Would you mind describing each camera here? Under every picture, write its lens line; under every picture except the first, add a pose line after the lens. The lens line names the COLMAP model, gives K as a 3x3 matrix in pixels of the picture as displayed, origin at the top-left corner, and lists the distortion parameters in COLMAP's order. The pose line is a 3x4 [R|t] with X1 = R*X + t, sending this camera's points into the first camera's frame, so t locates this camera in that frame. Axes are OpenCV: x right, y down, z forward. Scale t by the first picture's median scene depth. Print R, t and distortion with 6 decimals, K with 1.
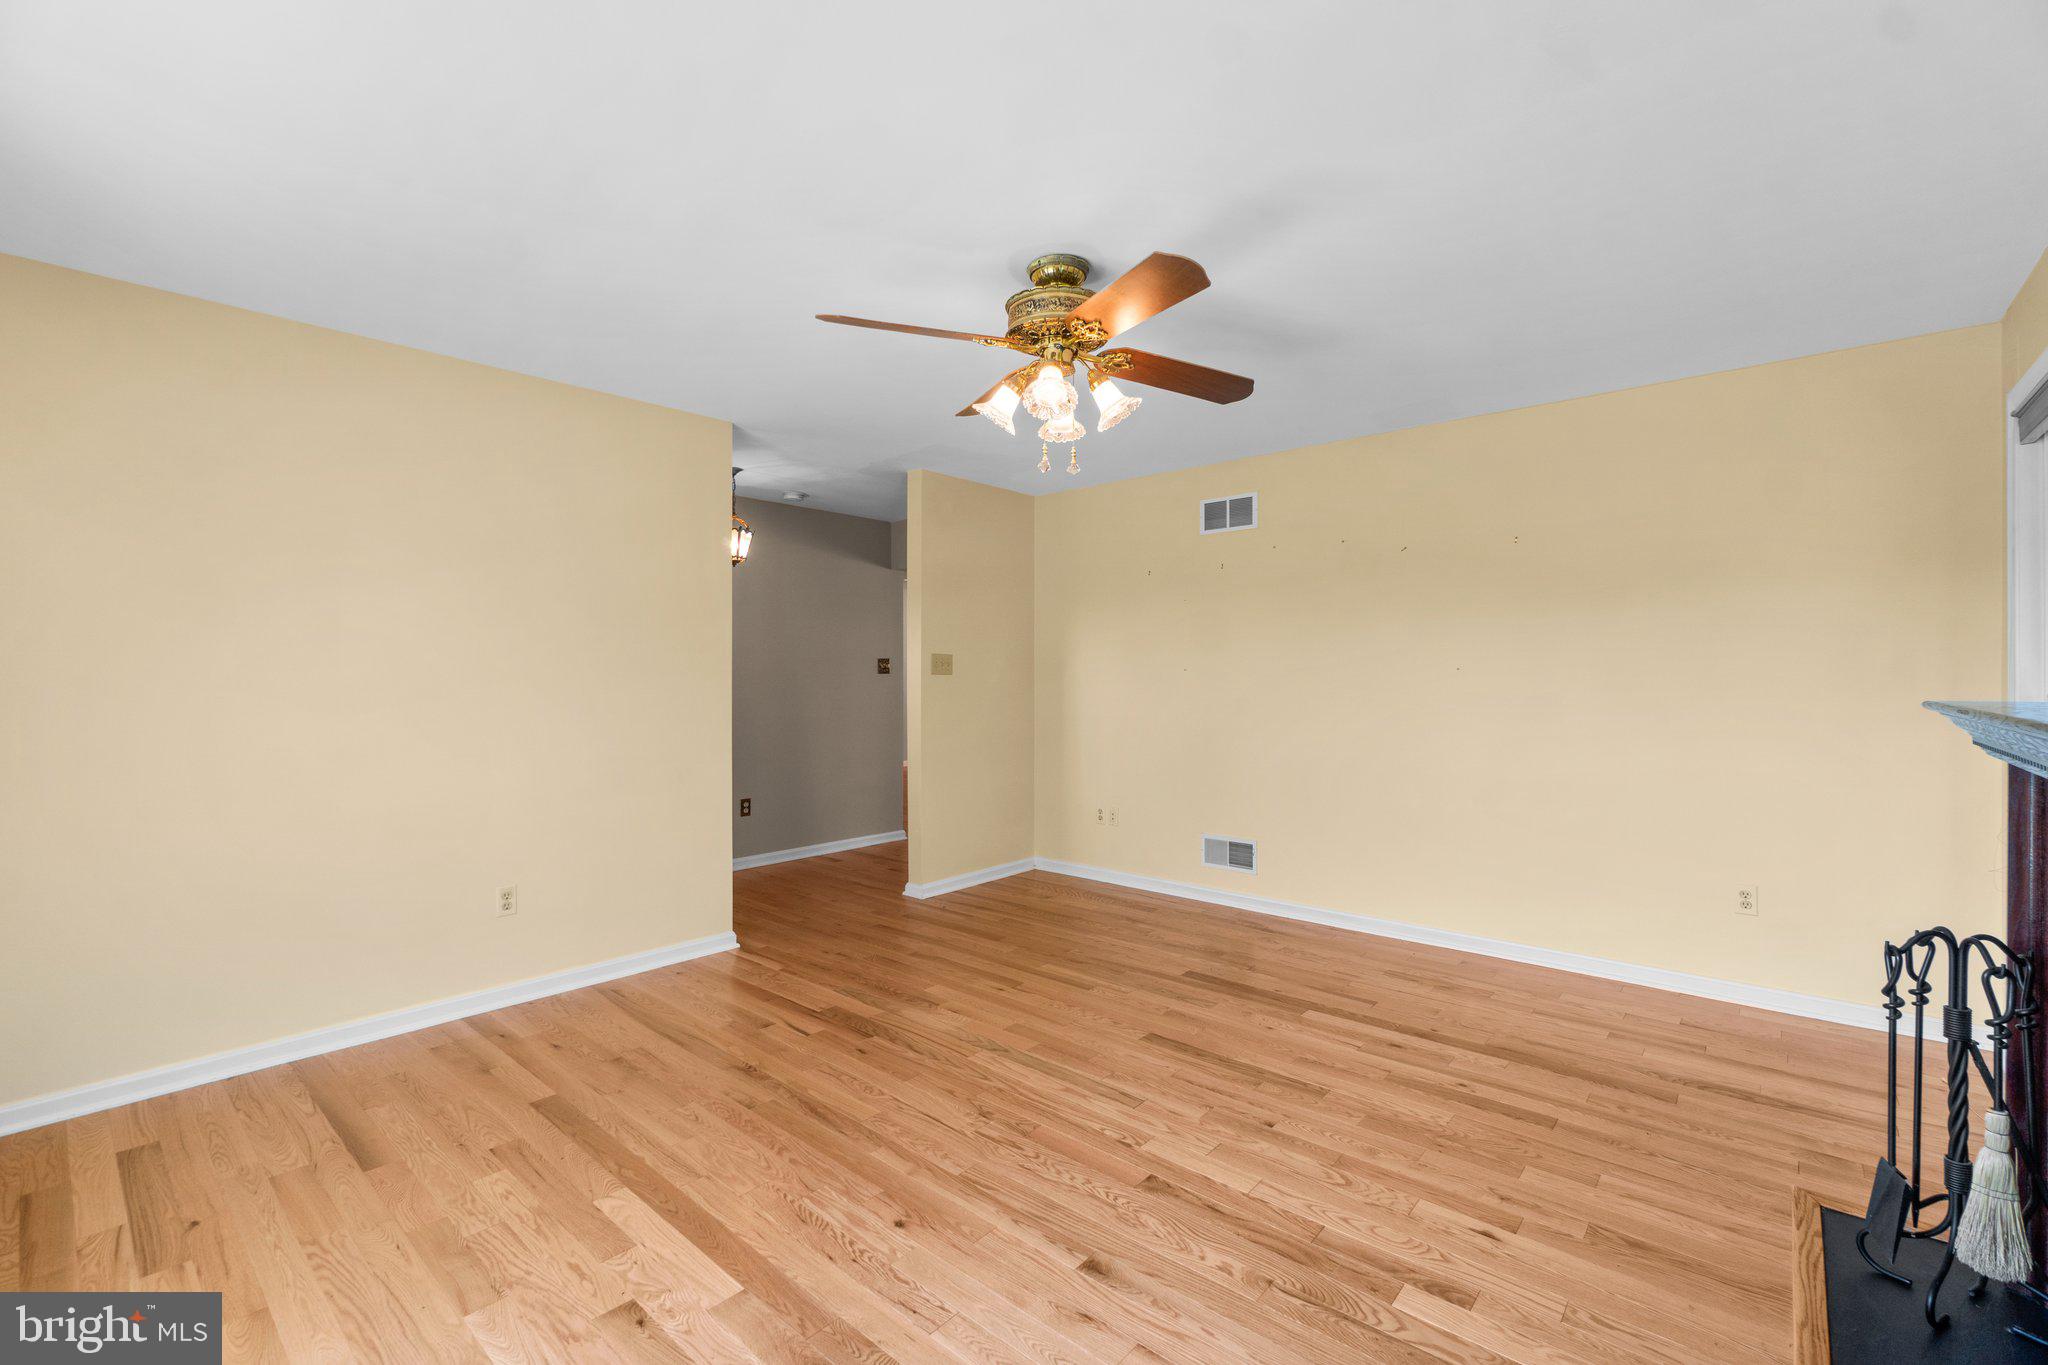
lens RADIAL K [[884.5, 0, 1018.6], [0, 884.5, 678.7], [0, 0, 1]] dist [0.000310, -0.000132]
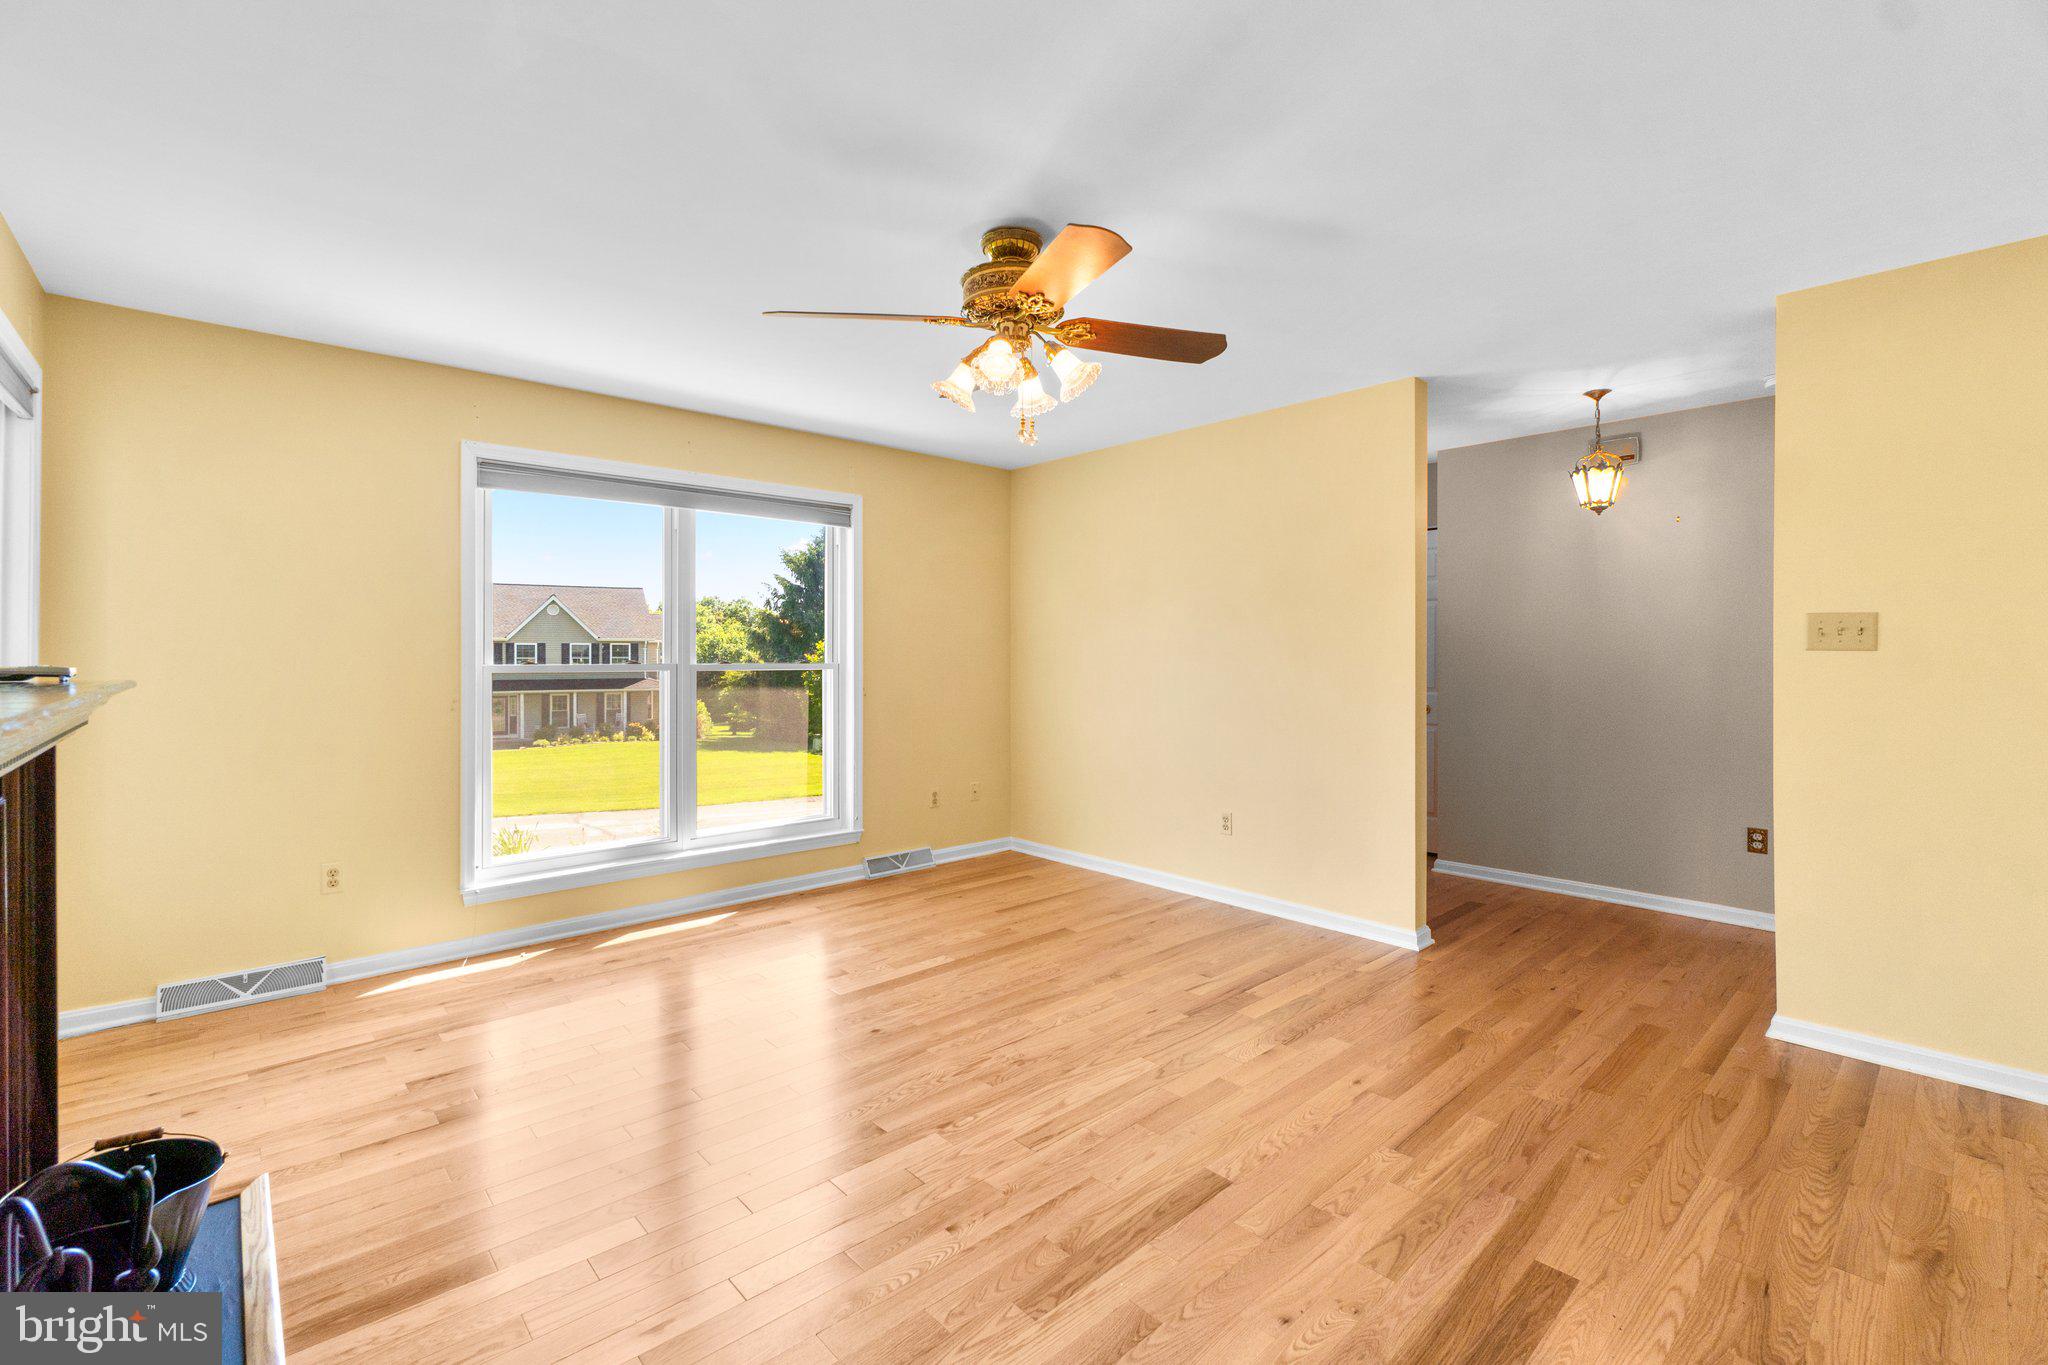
lens RADIAL K [[884.5, 0, 1018.8], [0, 884.5, 664.4], [0, 0, 1]] dist [0.000310, -0.000132]
pose [[-0.112120, 0.012212, -0.993620, 0.902327], [-0.003523, 0.999913, 0.012687, -0.003676], [0.993688, 0.004923, -0.112068, 0.985187]]
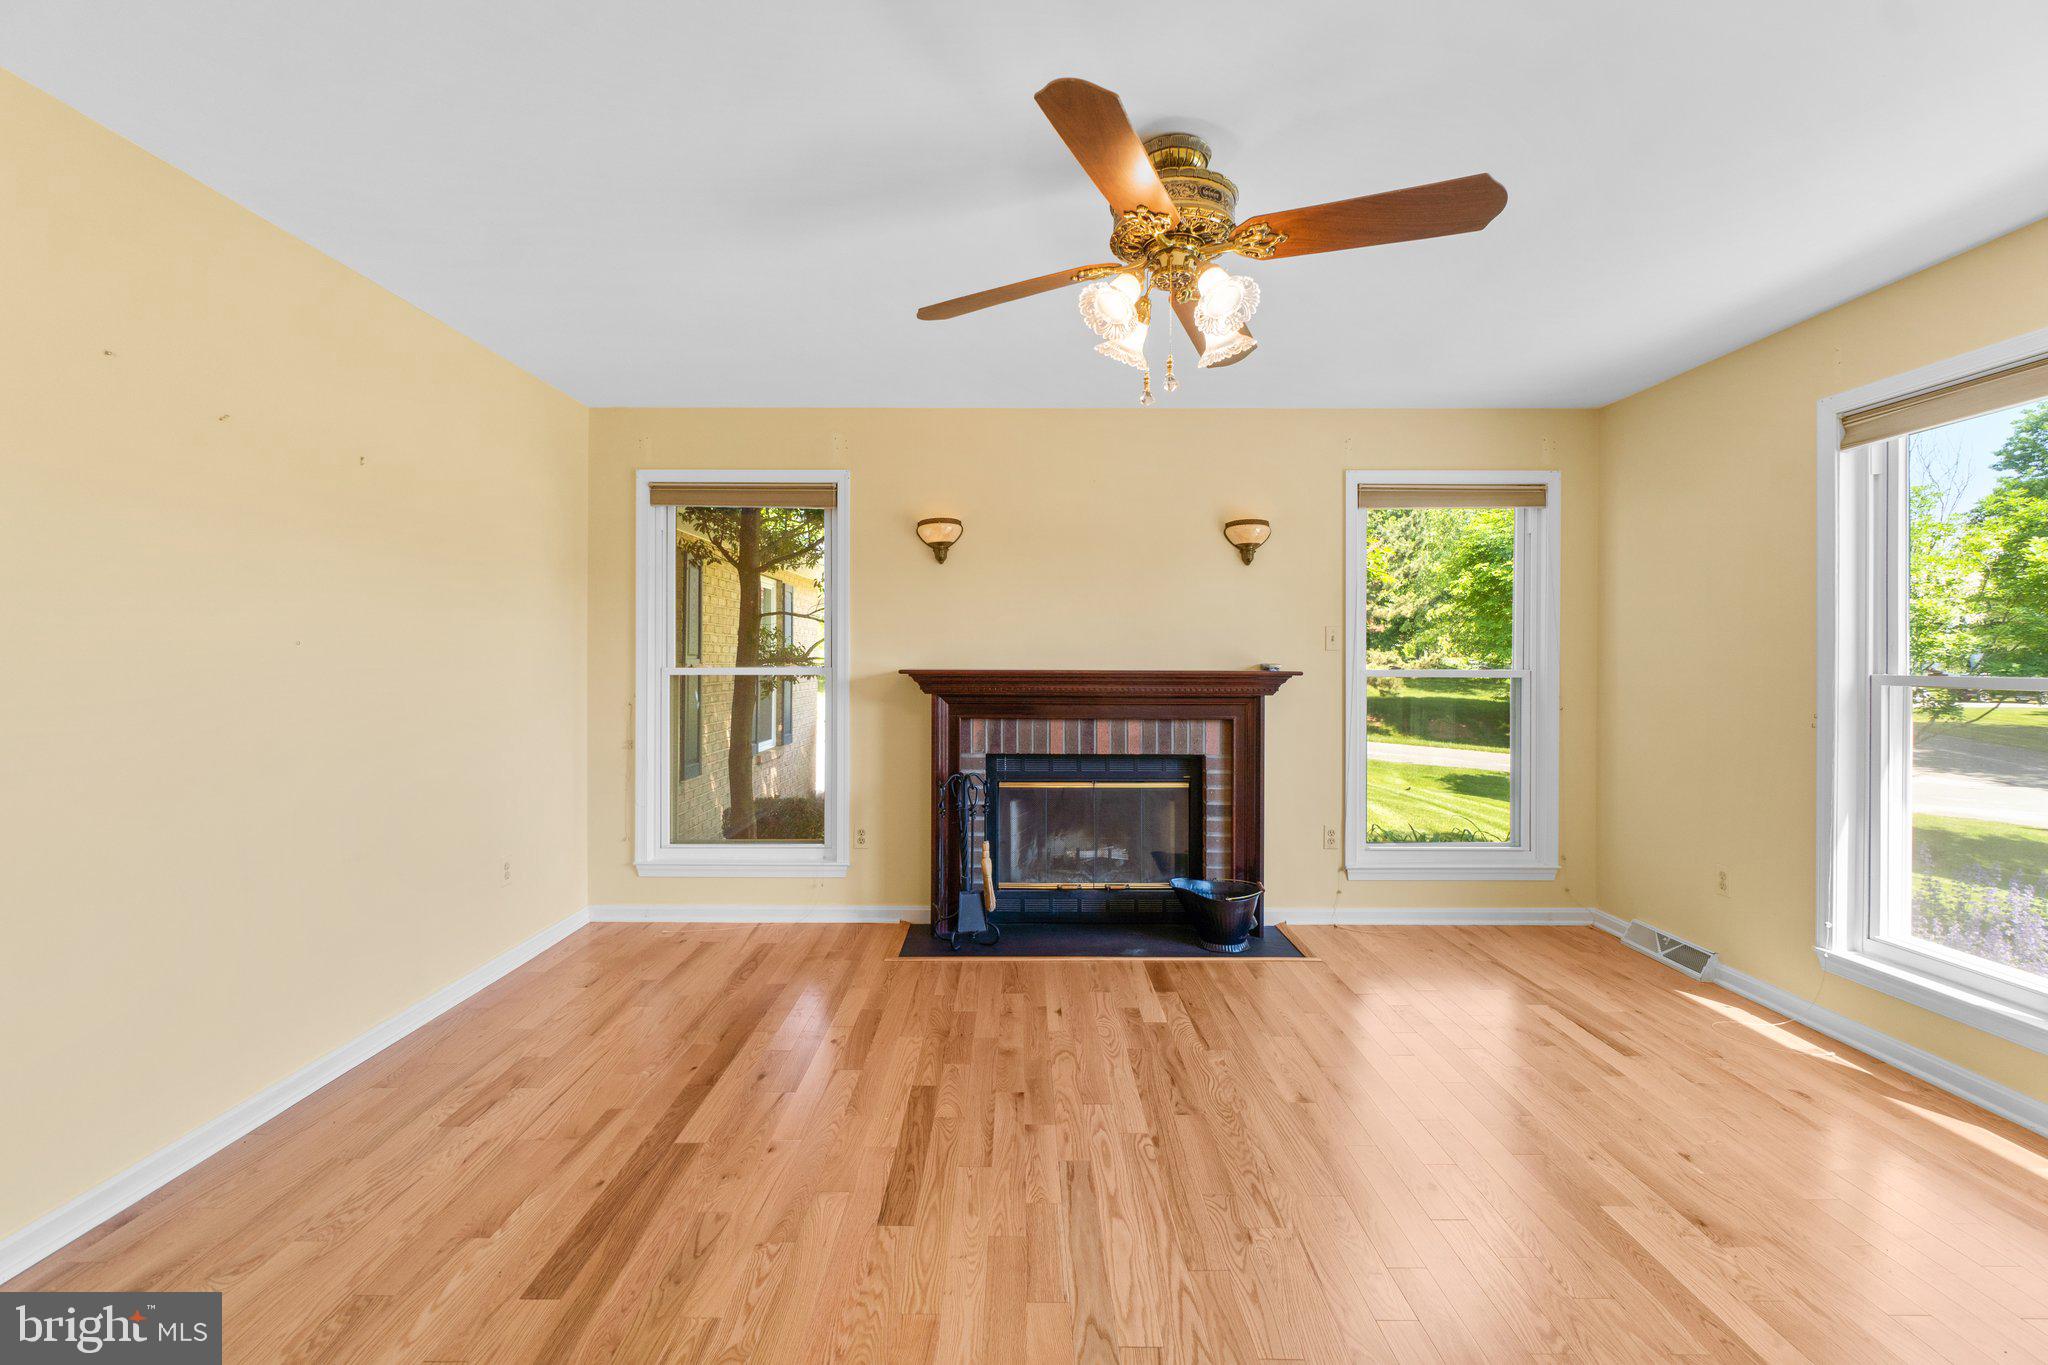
lens RADIAL K [[884.5, 0, 1018.9], [0, 884.5, 668.1], [0, 0, 1]] dist [0.000310, -0.000132]
pose [[-0.661828, -0.009917, 0.749590, -0.413472], [-0.001142, 0.999925, 0.012220, -0.001977], [-0.749655, 0.007232, -0.661789, 1.444839]]
